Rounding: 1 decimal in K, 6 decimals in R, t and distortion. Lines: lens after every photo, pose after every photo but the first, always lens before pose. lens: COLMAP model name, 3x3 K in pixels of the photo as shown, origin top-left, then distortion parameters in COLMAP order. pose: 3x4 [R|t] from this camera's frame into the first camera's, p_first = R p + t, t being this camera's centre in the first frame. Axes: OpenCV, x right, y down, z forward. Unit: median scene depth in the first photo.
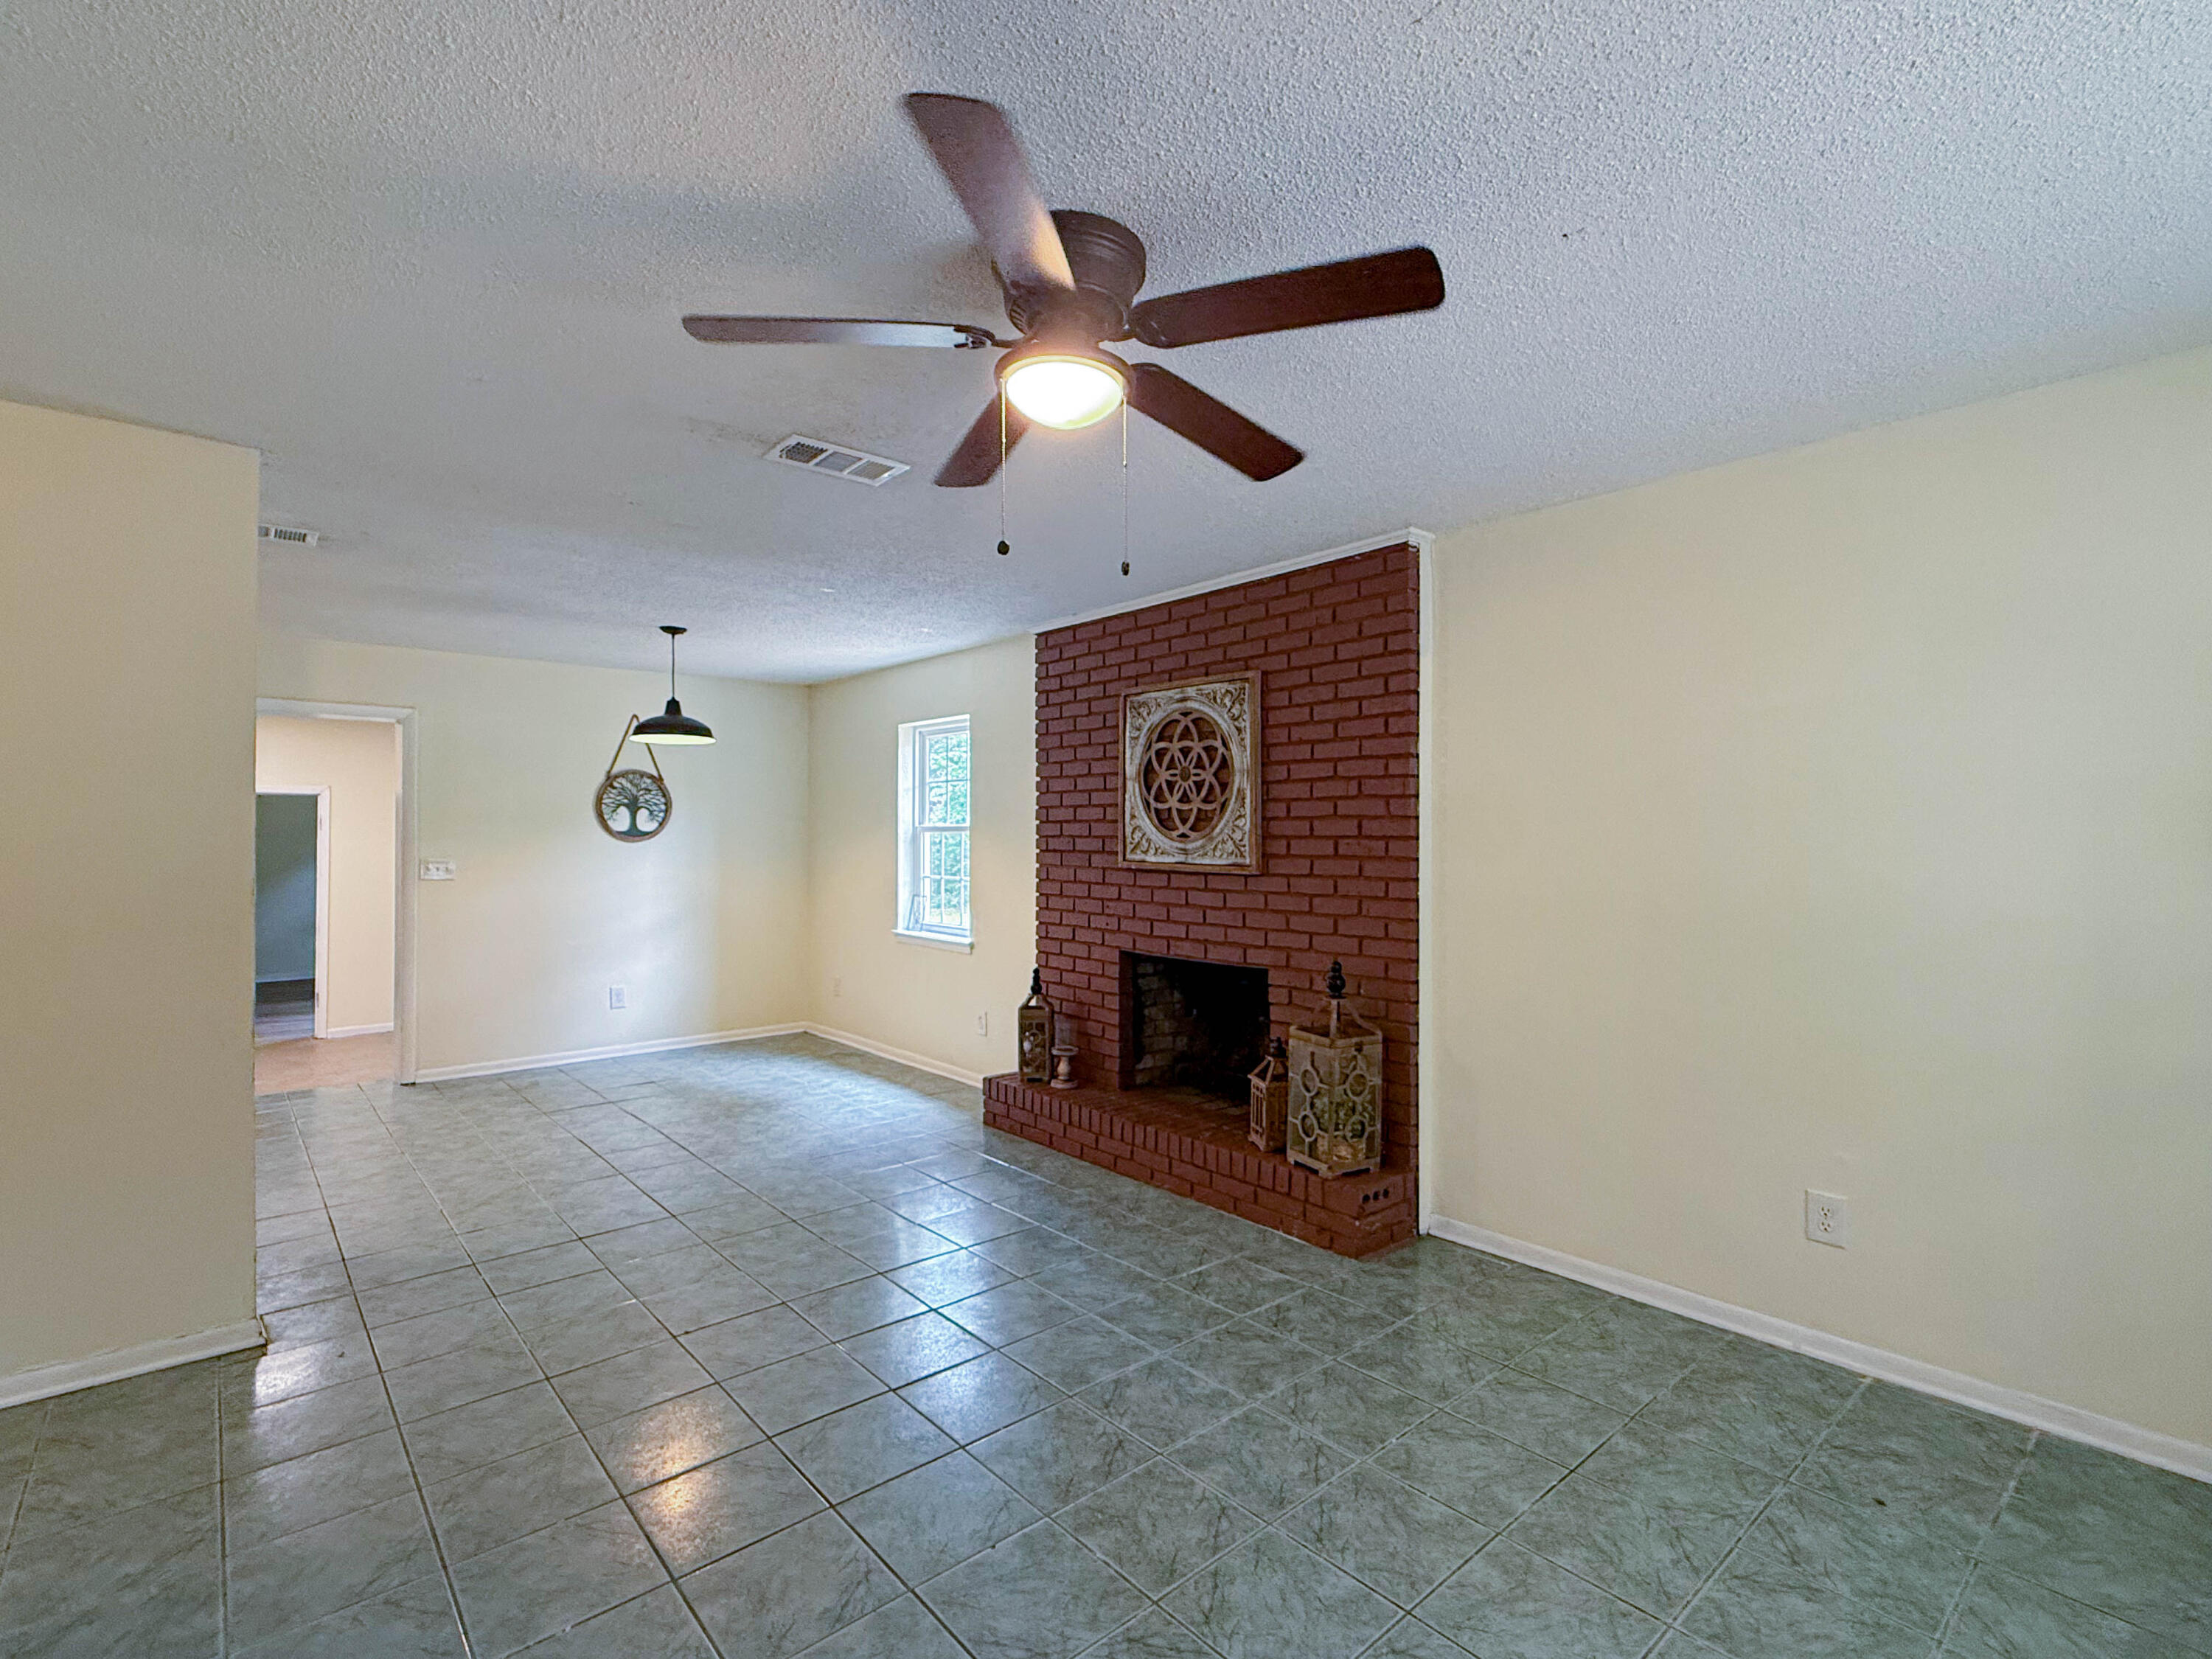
lens RADIAL K [[1047.0, 0, 1107.3], [0, 1047.0, 822.9], [0, 0, 1]] dist [0.001209, -0.000320]
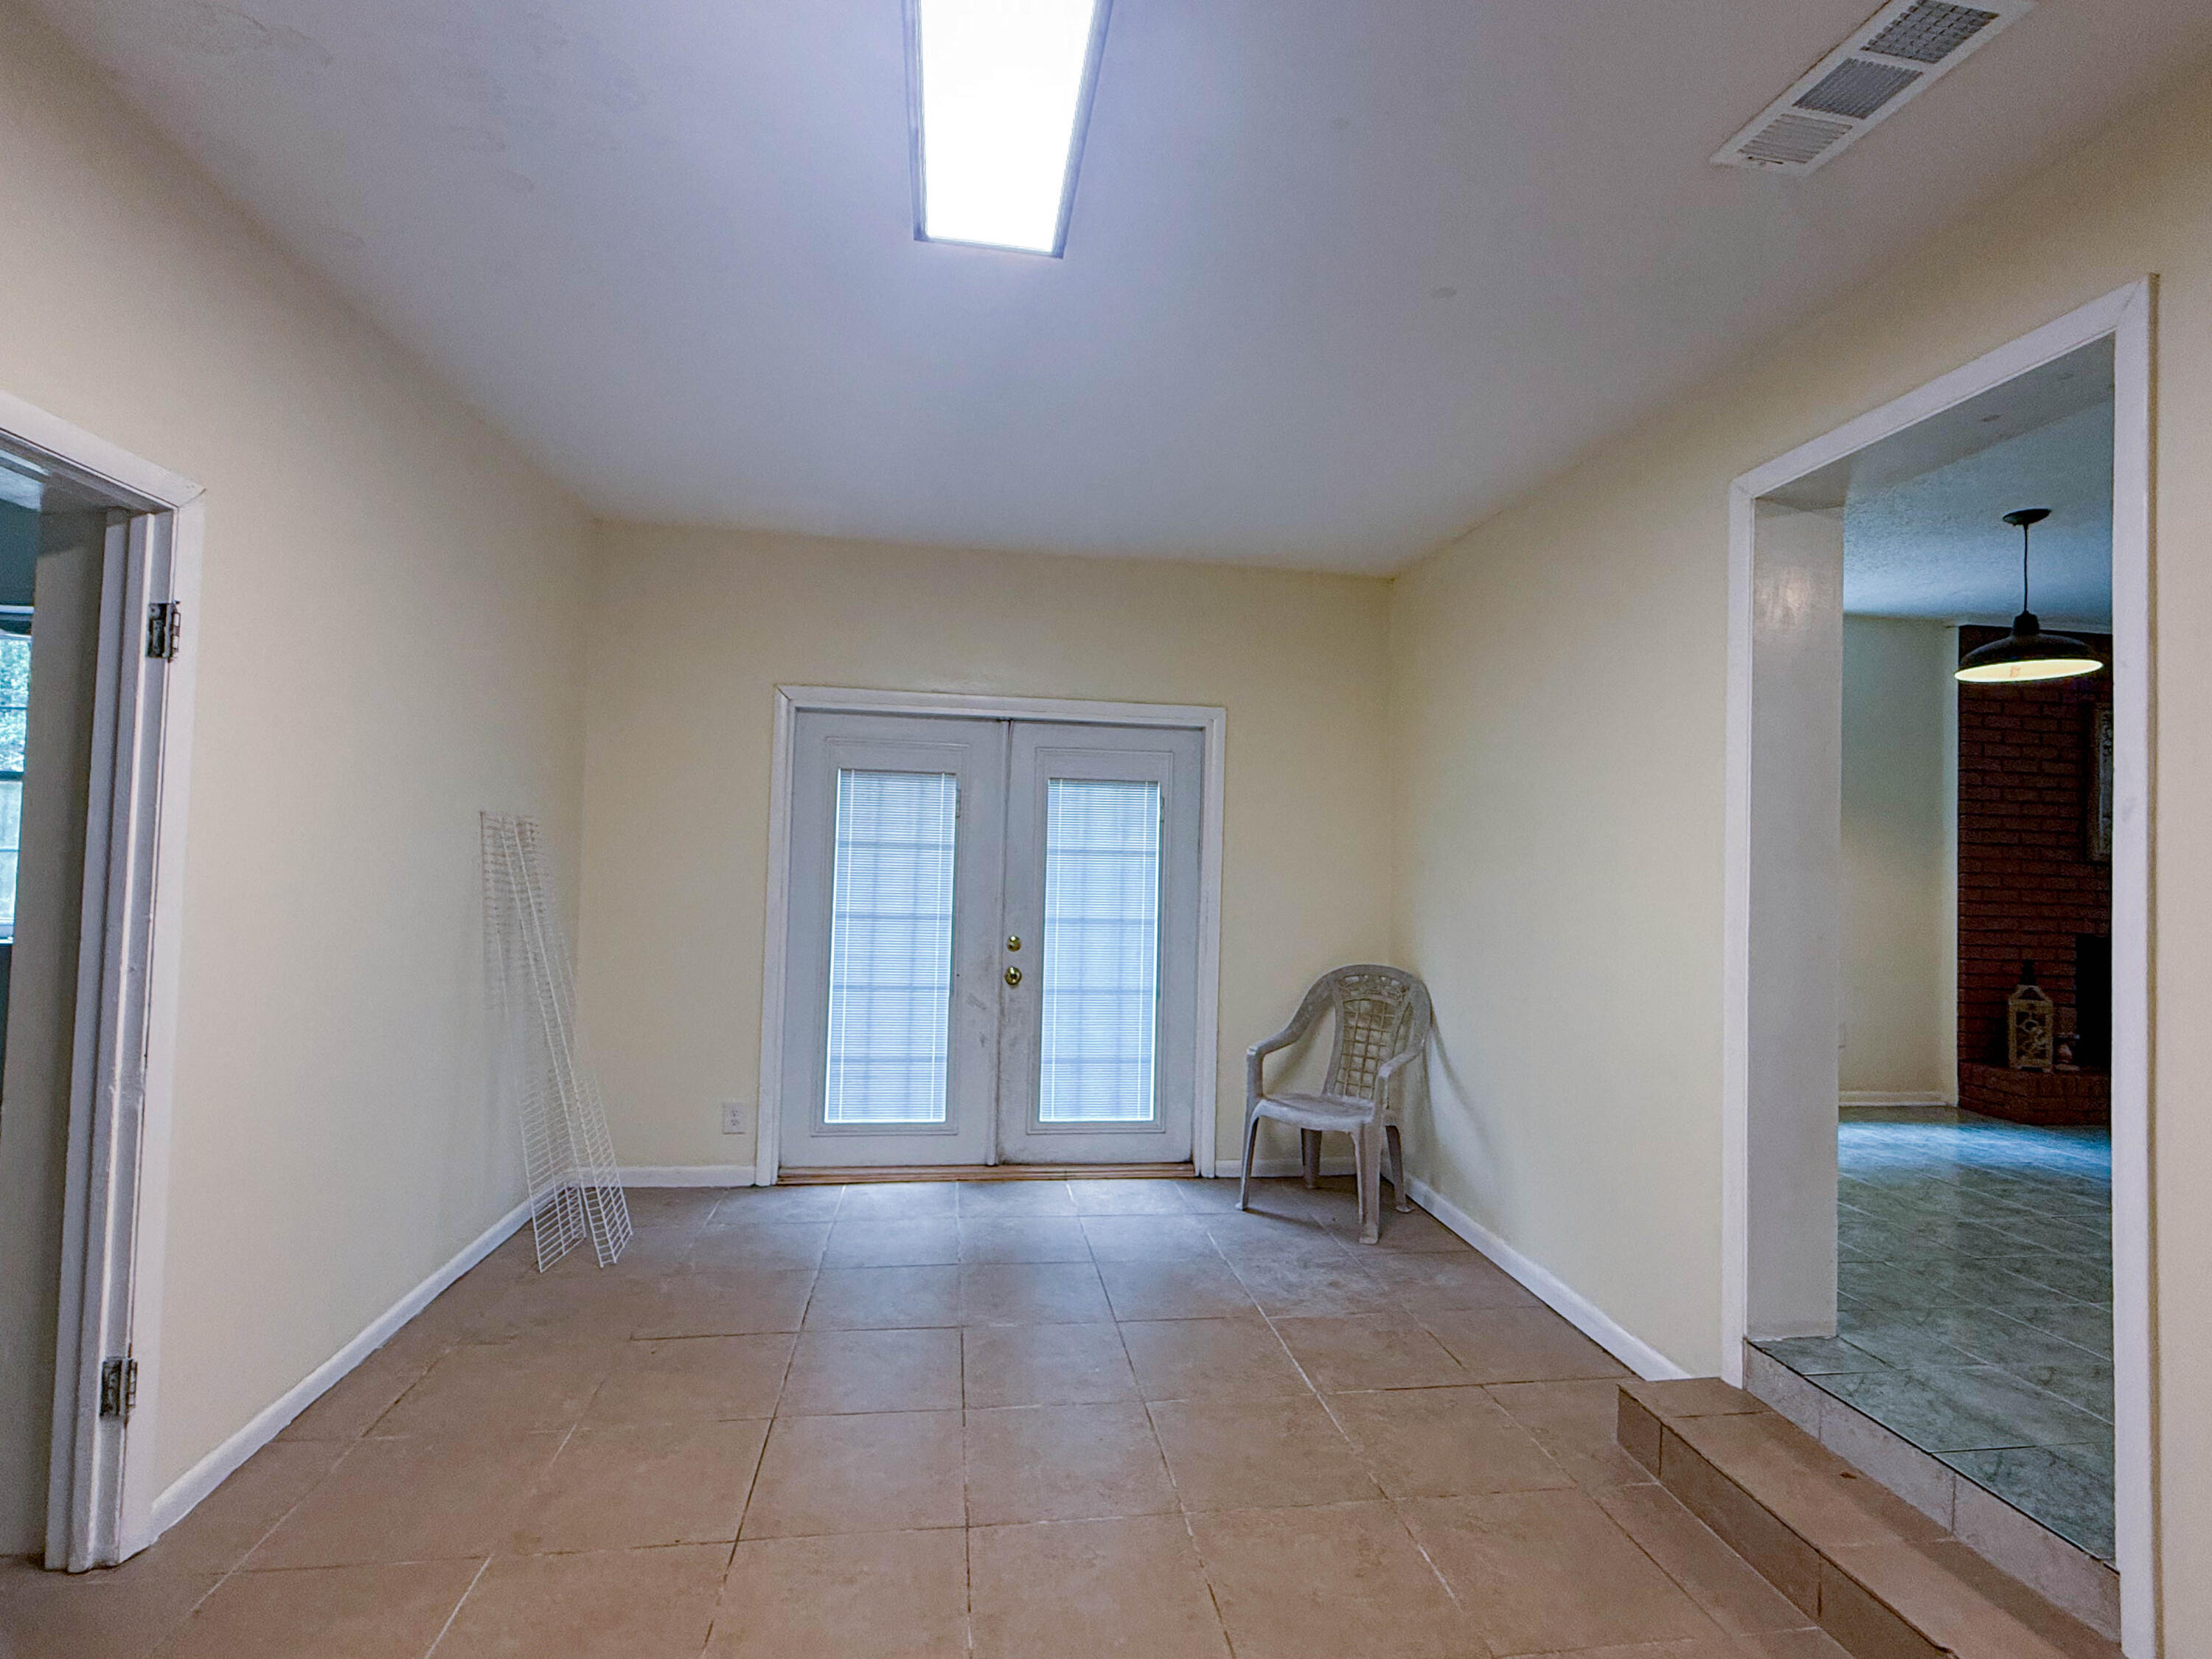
lens RADIAL K [[1047.0, 0, 1107.3], [0, 1047.0, 822.9], [0, 0, 1]] dist [0.001209, -0.000320]
pose [[0.540015, 0.038410, 0.840778, -1.532601], [-0.037980, 0.999053, -0.021247, 0.067399], [-0.840798, -0.020459, 0.540962, 1.315294]]
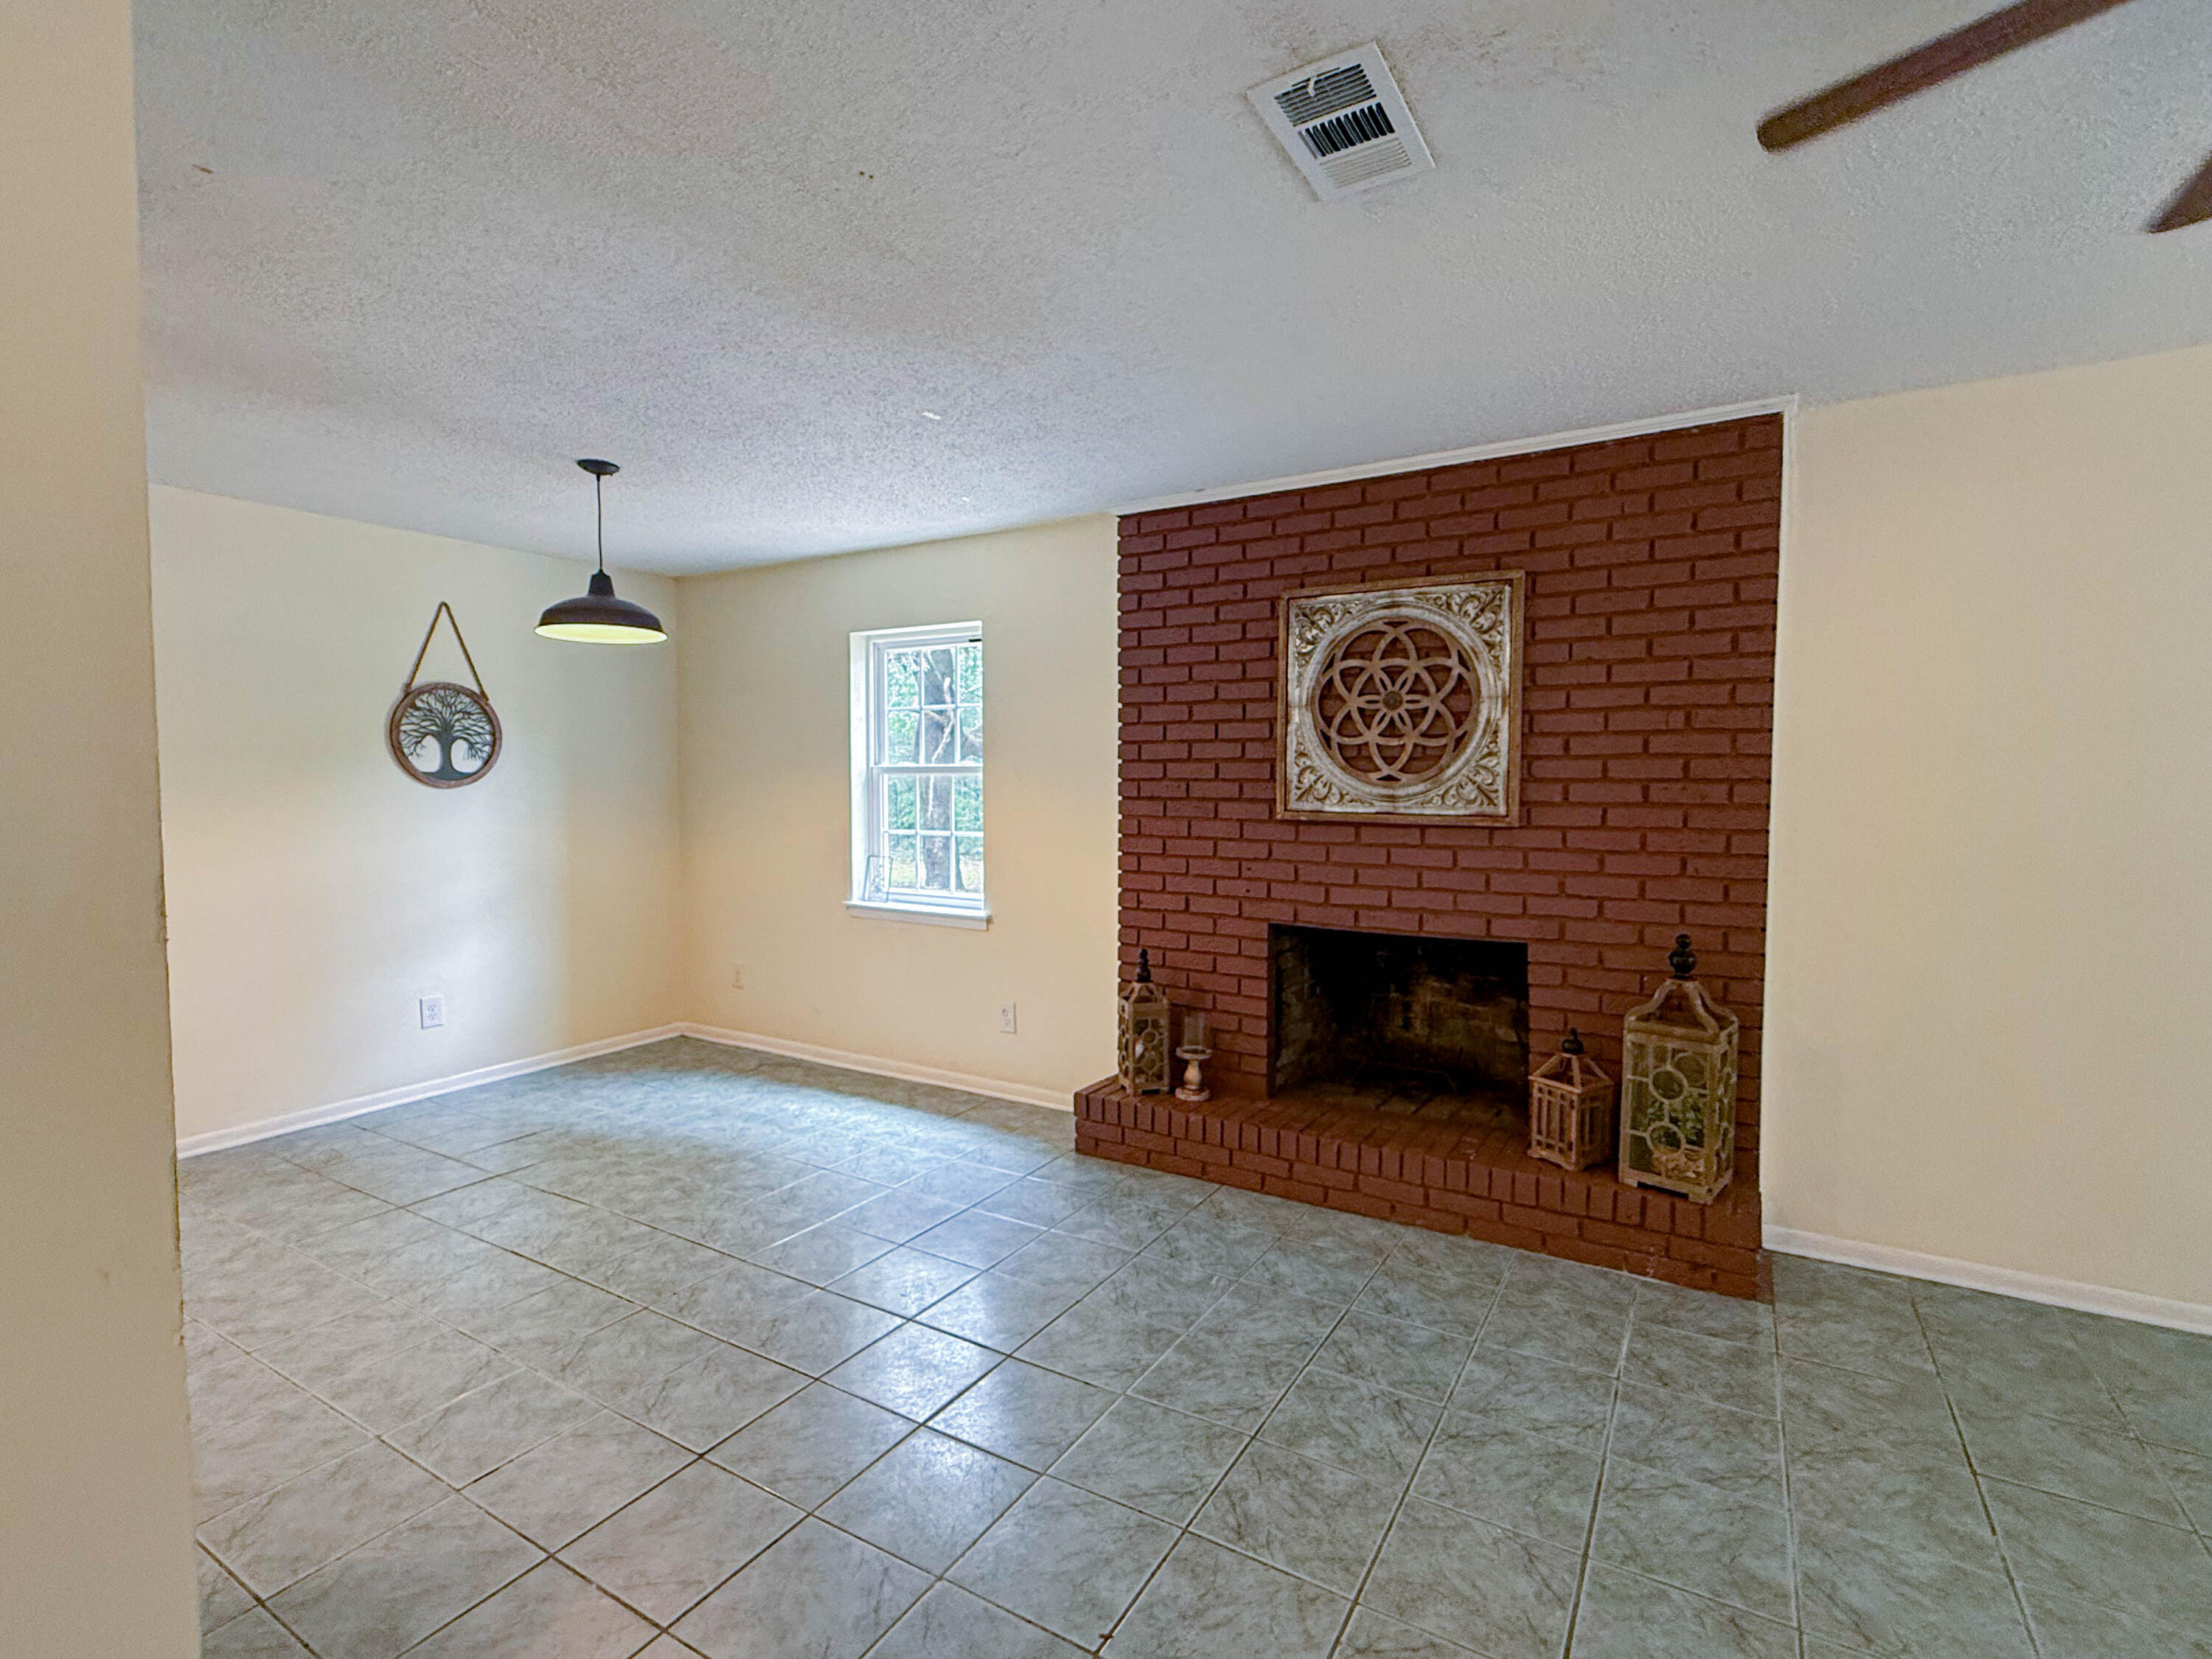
lens RADIAL K [[1047.0, 0, 1107.3], [0, 1047.0, 822.9], [0, 0, 1]] dist [0.001209, -0.000320]
pose [[0.951610, -0.012932, 0.307038, -0.361886], [-0.003632, 0.998571, 0.053316, 0.004105], [-0.307288, -0.051851, 0.950203, 0.299532]]
